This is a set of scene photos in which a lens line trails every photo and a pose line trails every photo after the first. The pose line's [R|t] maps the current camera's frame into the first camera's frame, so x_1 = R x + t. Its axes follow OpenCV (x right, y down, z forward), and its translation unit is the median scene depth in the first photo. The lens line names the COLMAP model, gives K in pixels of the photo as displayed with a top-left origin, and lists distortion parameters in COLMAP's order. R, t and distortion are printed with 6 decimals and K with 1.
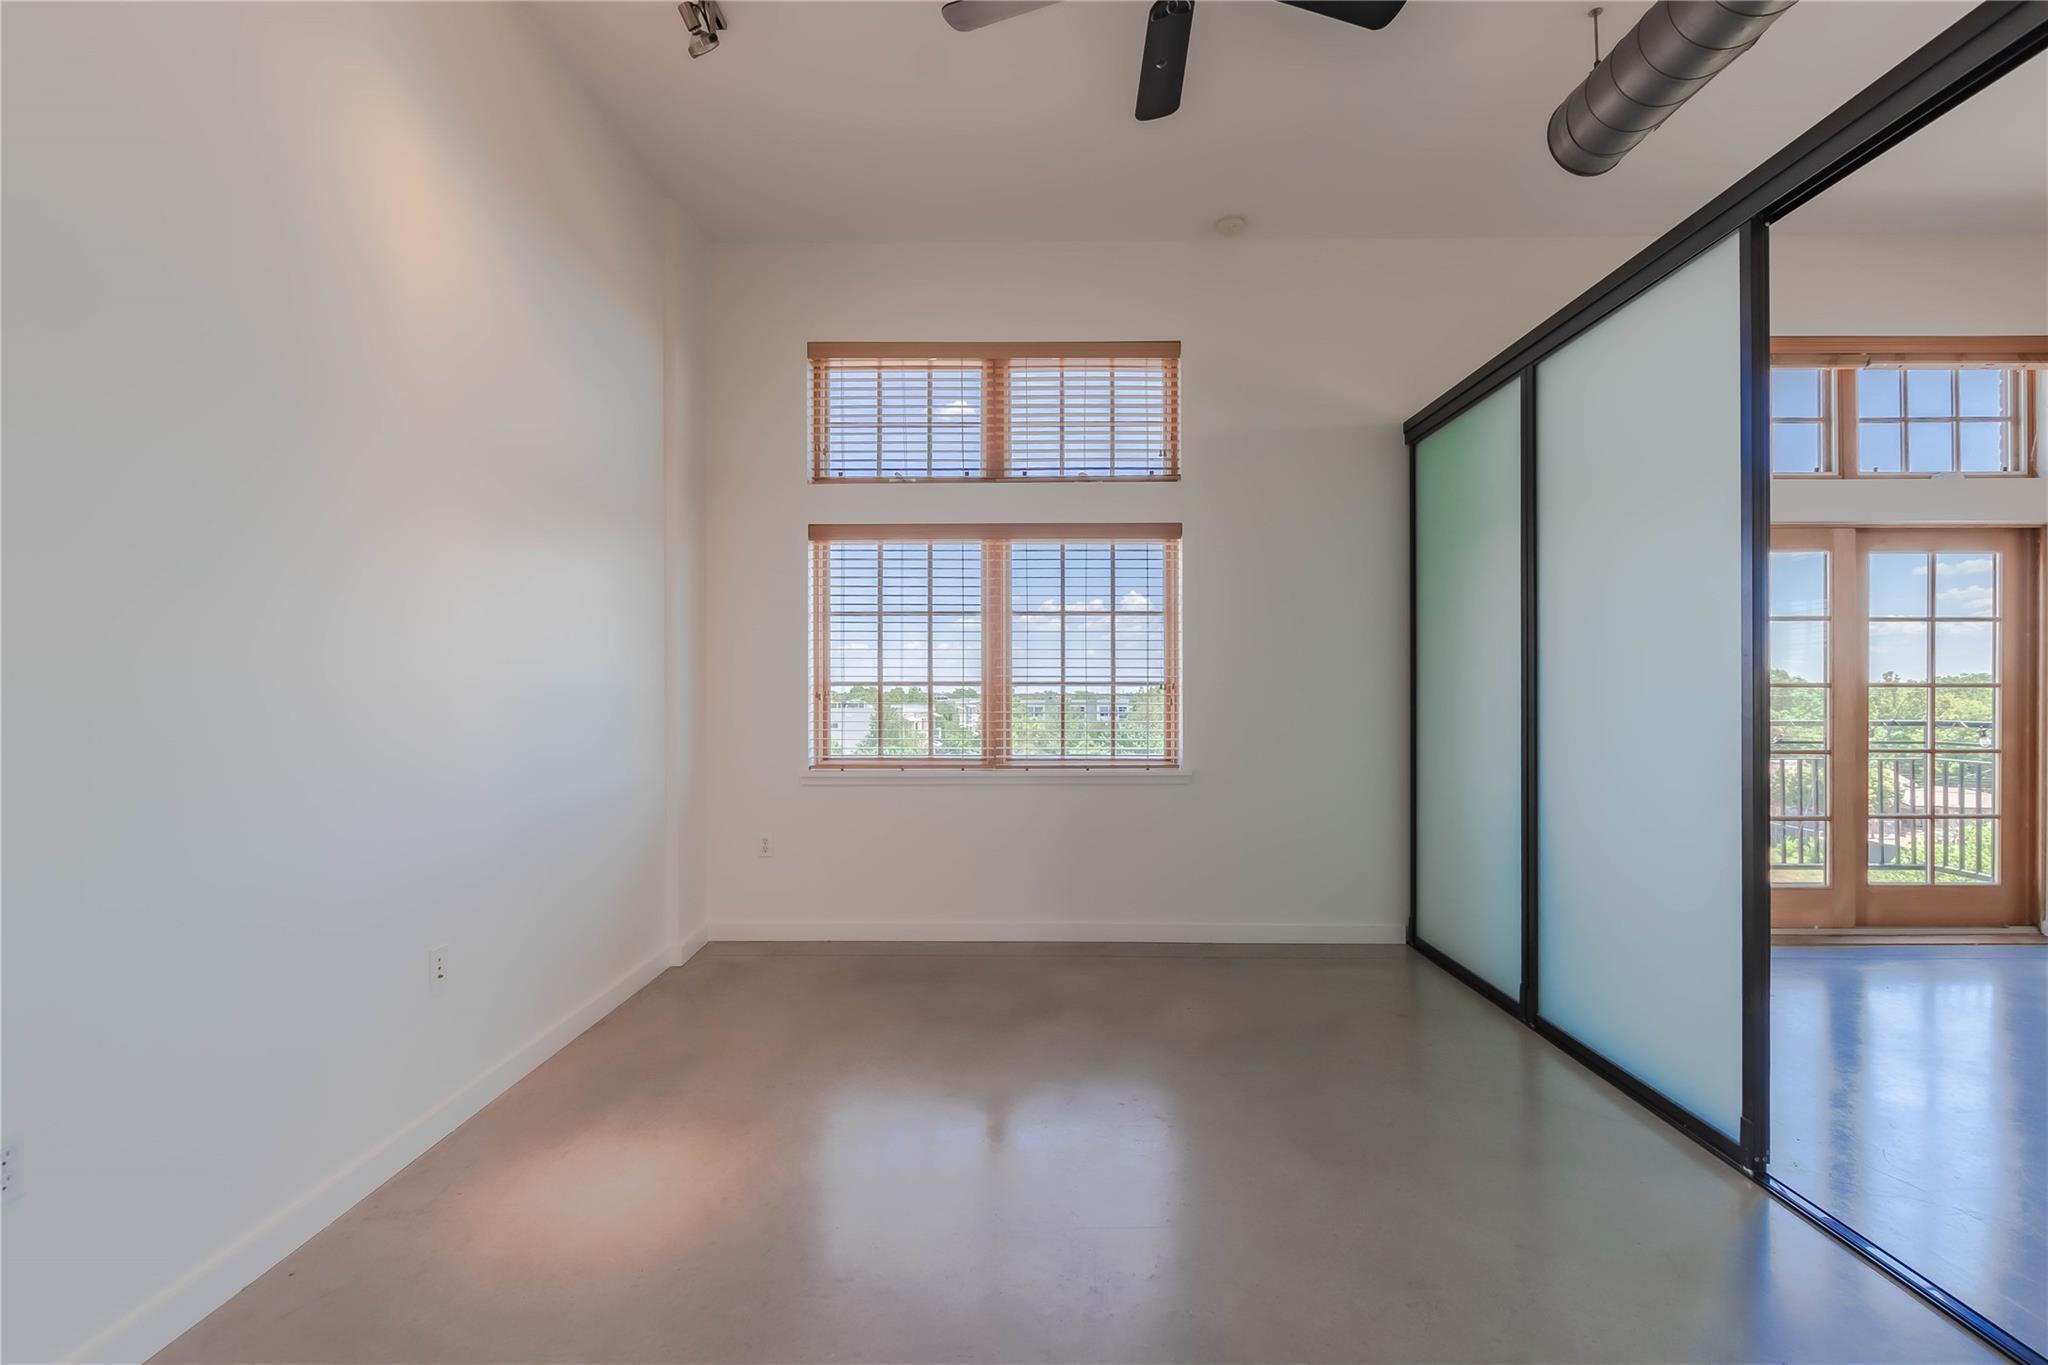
lens RADIAL K [[931.9, 0, 1039.0], [0, 931.9, 688.7], [0, 0, 1]] dist [0.006766, -0.002335]
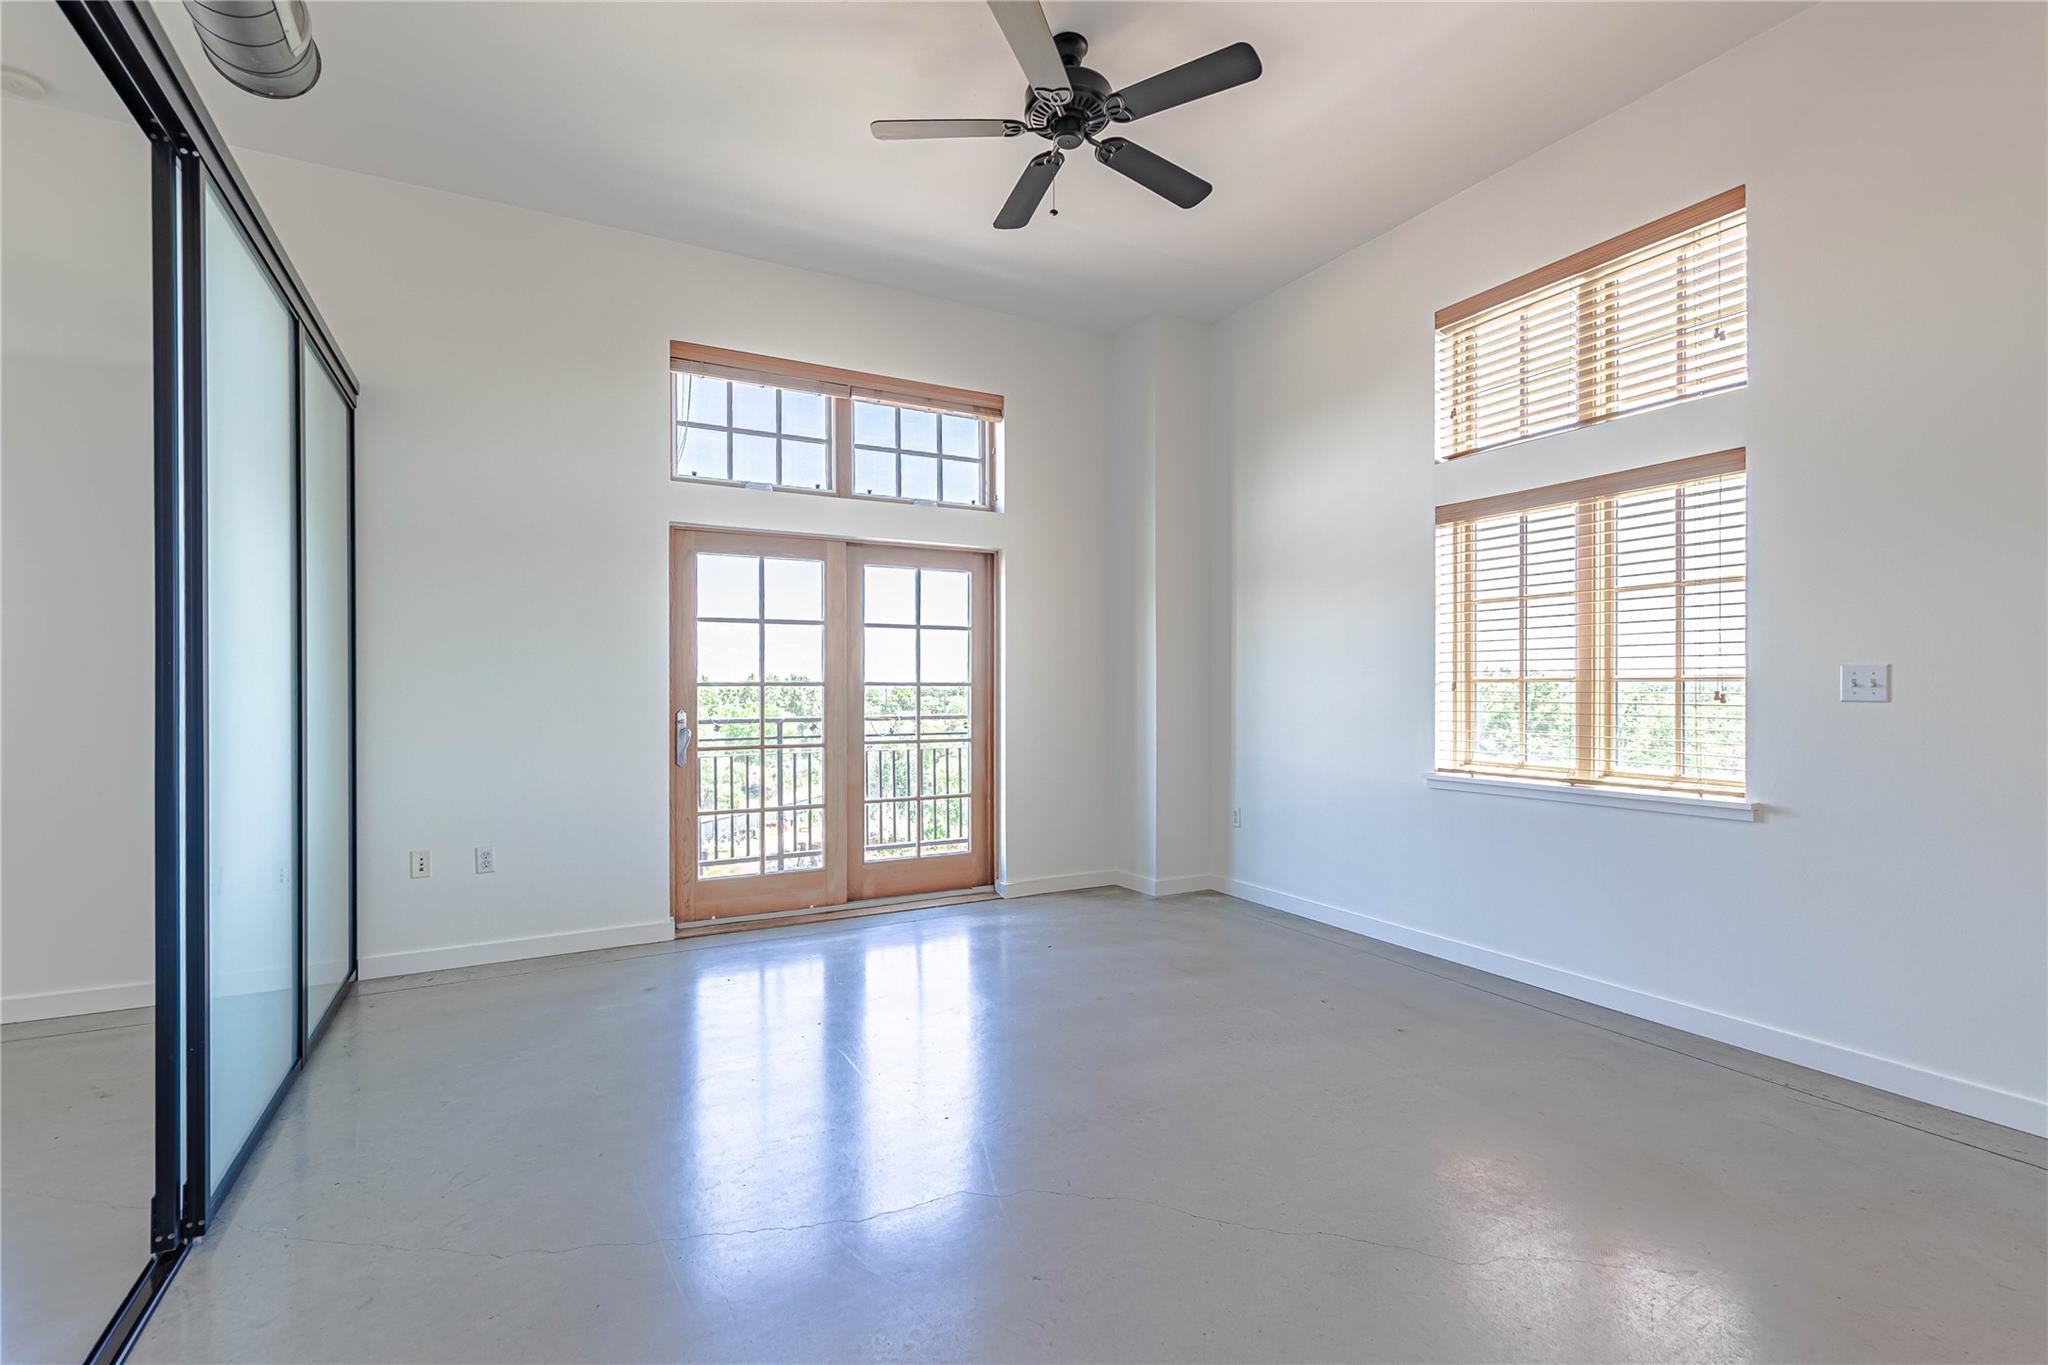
lens RADIAL K [[931.9, 0, 1022.6], [0, 931.9, 685.3], [0, 0, 1]] dist [0.006766, -0.002335]
pose [[0.876901, 0.004374, 0.480651, -0.392383], [-0.001050, 0.999974, -0.007185, 0.003724], [-0.480670, 0.005795, 0.876883, -0.066859]]
